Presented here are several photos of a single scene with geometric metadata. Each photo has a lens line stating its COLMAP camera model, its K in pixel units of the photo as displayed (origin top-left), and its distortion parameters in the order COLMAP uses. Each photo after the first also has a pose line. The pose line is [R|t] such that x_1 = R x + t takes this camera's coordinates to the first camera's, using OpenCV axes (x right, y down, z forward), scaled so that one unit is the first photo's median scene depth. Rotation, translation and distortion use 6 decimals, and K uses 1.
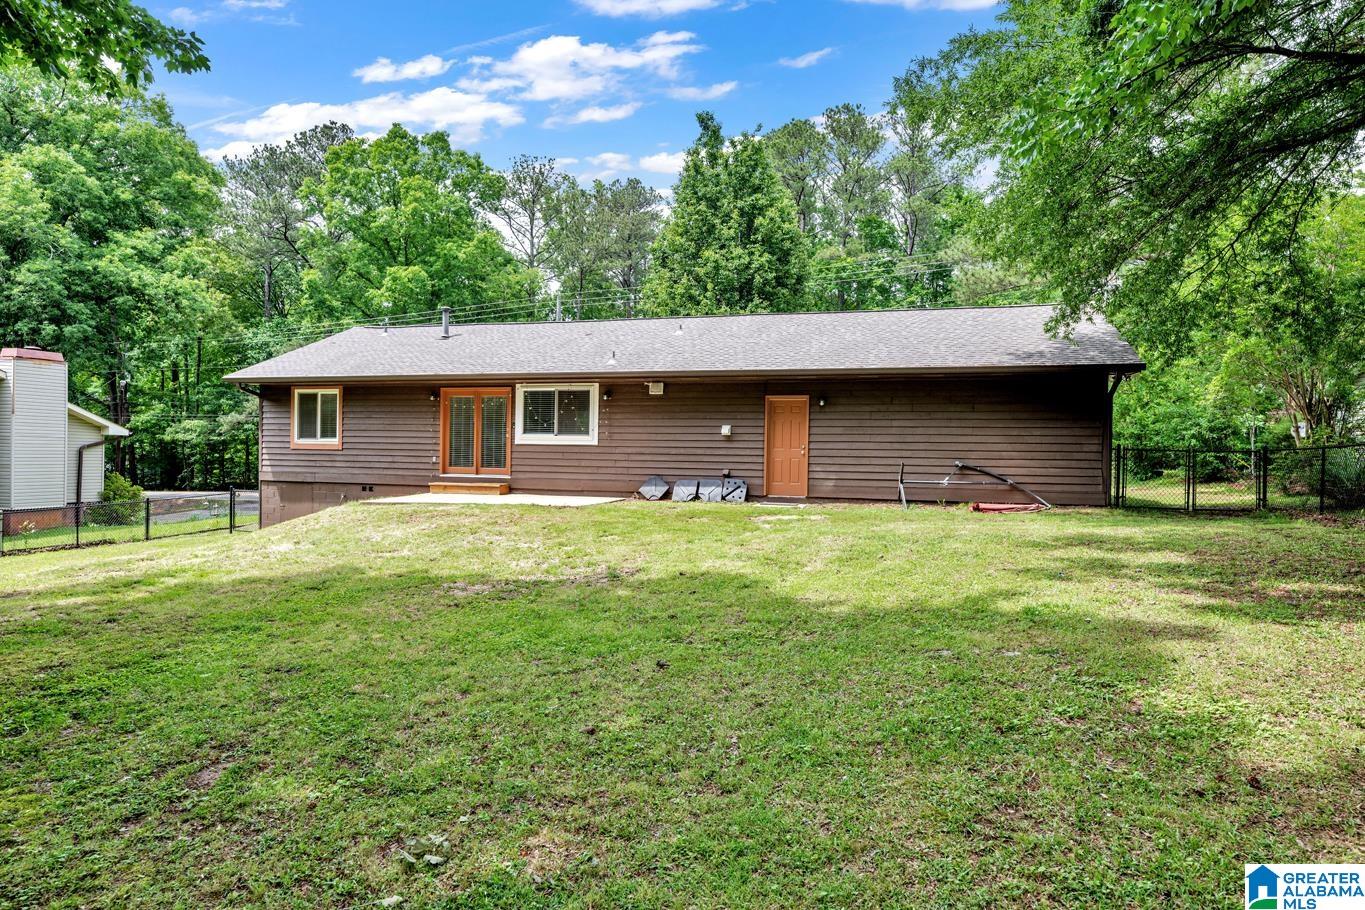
lens RADIAL K [[827.6, 0, 682.5], [0, 827.6, 455.0], [0, 0, 1]] dist [0.002621, -0.000119]
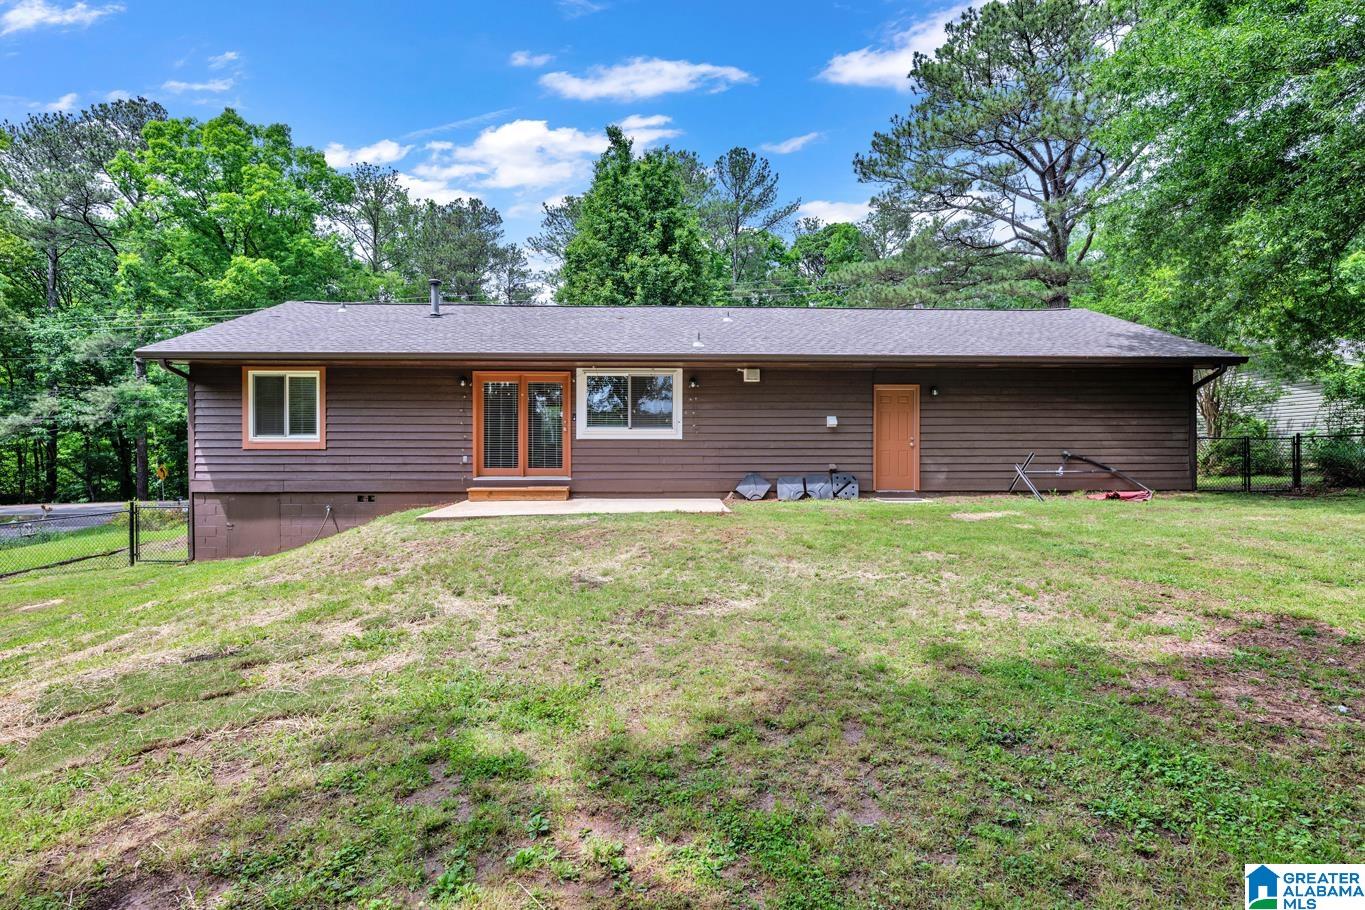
lens RADIAL K [[667.3, 0, 682.5], [0, 667.3, 455.0], [0, 0, 1]] dist [-0.001025, 0.000443]
pose [[0.943944, -0.015162, 0.329757, -0.314326], [0.015489, 0.999879, 0.001634, 0.003245], [-0.329742, 0.003566, 0.944064, 0.313590]]
